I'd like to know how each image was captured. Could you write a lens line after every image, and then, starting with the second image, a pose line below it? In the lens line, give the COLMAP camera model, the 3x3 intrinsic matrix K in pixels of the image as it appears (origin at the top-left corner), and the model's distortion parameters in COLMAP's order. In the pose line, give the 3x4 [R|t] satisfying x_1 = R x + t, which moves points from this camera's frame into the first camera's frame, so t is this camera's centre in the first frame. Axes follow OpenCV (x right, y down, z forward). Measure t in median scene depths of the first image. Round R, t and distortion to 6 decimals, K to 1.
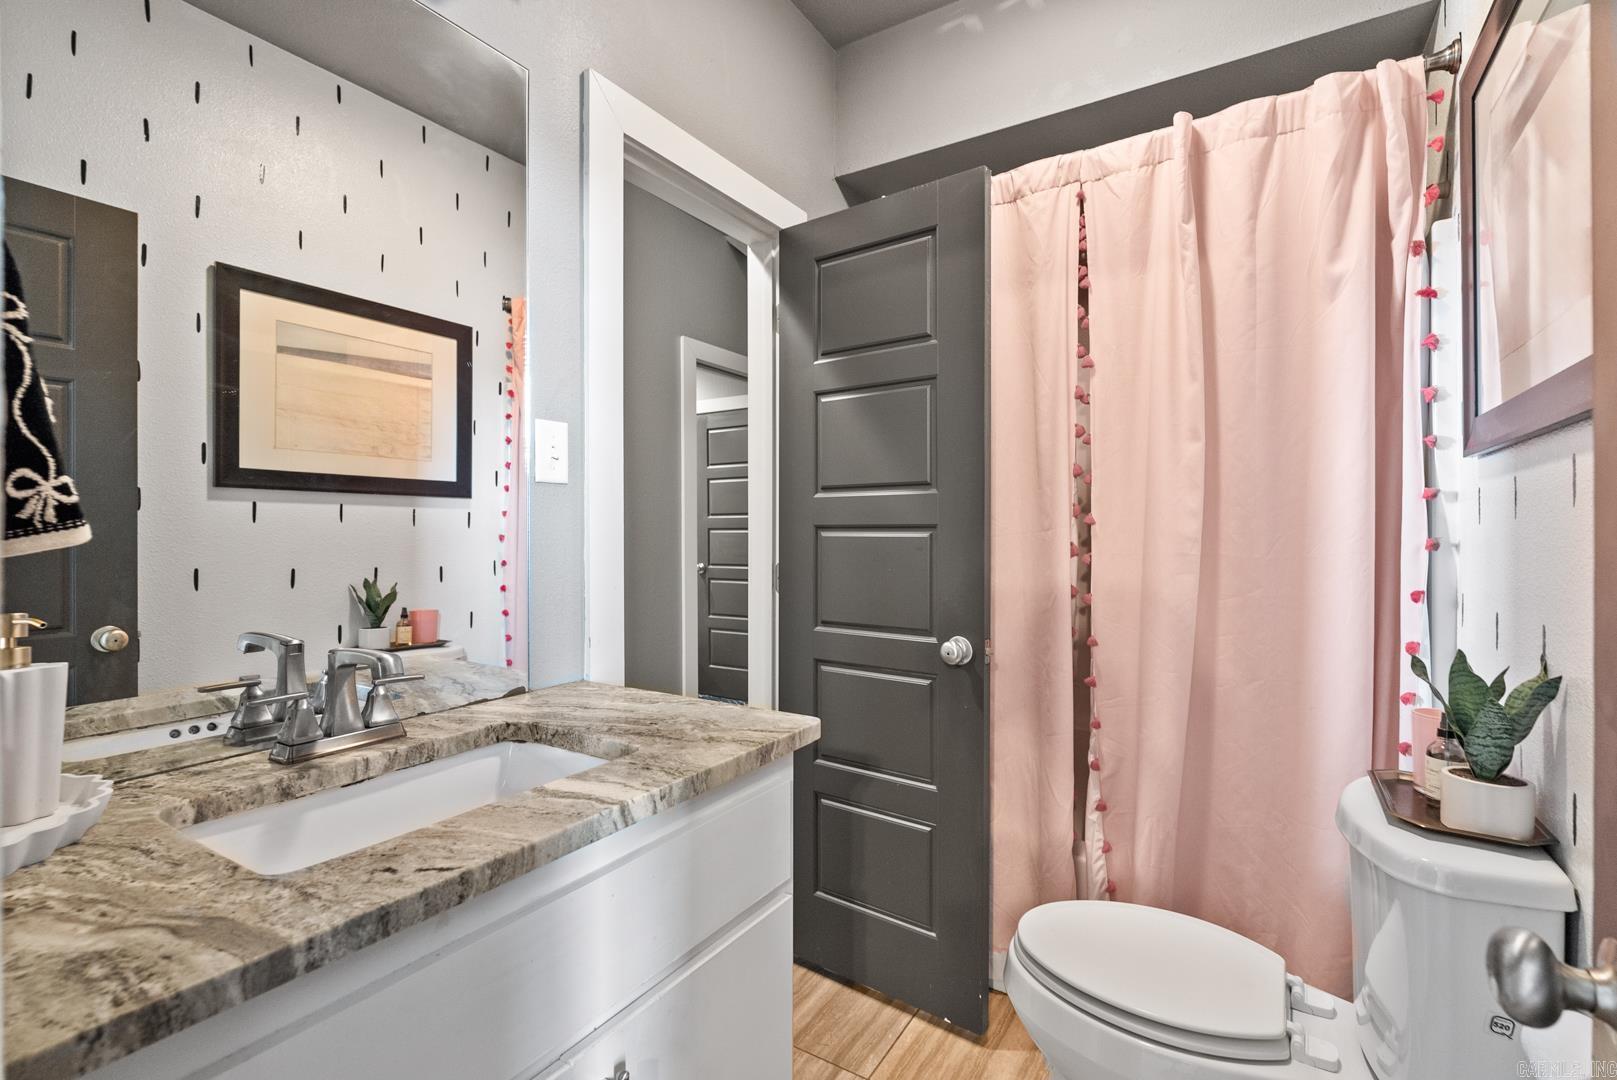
lens RADIAL K [[729.6, 0, 815.2], [0, 729.6, 536.4], [0, 0, 1]] dist [-0.009946, 0.000650]
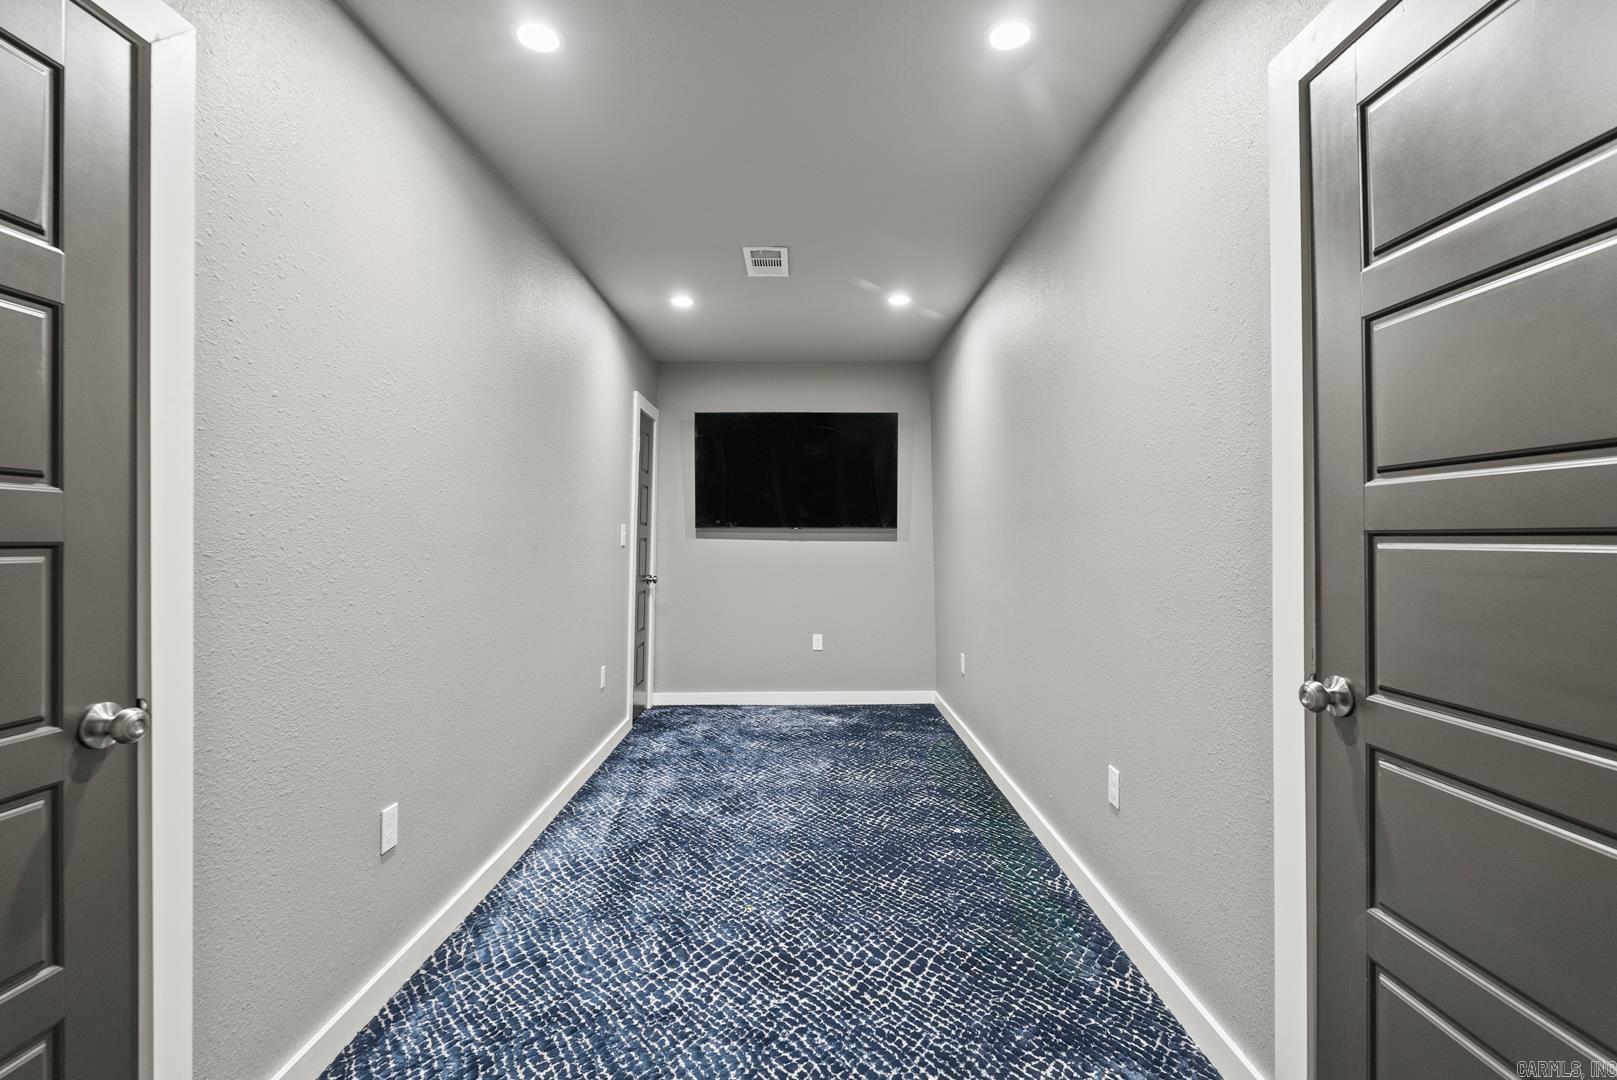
lens RADIAL K [[729.6, 0, 815.2], [0, 729.6, 536.4], [0, 0, 1]] dist [-0.009946, 0.000650]
pose [[0.835987, -0.006273, -0.548714, -0.054717], [-0.001335, 0.999908, -0.013465, -0.002012], [0.548748, 0.011989, 0.835902, 0.228292]]
